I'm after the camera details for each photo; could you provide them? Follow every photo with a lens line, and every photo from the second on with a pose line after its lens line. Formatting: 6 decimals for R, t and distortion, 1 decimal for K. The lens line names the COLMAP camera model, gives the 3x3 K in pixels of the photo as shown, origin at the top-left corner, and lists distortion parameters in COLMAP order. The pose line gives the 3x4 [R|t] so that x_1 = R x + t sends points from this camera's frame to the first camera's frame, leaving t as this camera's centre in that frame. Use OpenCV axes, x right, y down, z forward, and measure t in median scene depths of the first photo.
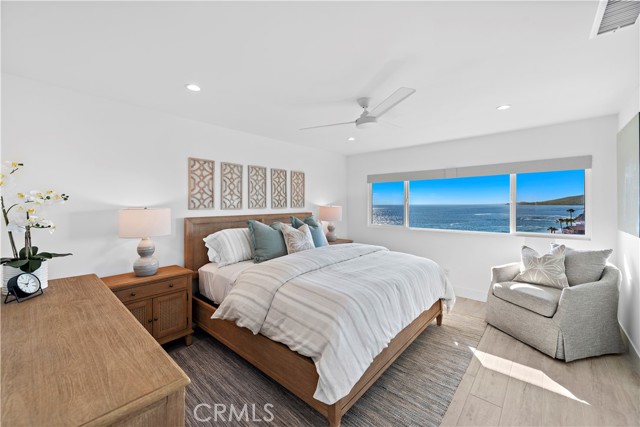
lens RADIAL K [[253.4, 0, 322.3], [0, 253.4, 214.2], [0, 0, 1]] dist [0.012064, -0.000524]
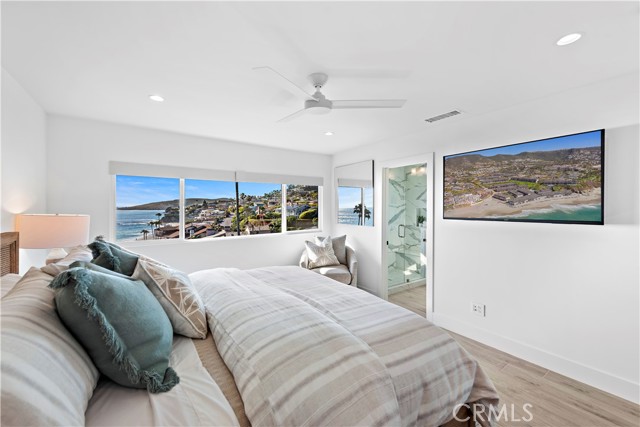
lens RADIAL K [[253.4, 0, 322.3], [0, 253.4, 214.2], [0, 0, 1]] dist [0.012064, -0.000524]
pose [[0.247212, -0.024779, 0.968644, -0.495023], [0.041804, 0.999015, 0.014887, -0.030359], [-0.968059, 0.036812, 0.248005, 0.657587]]
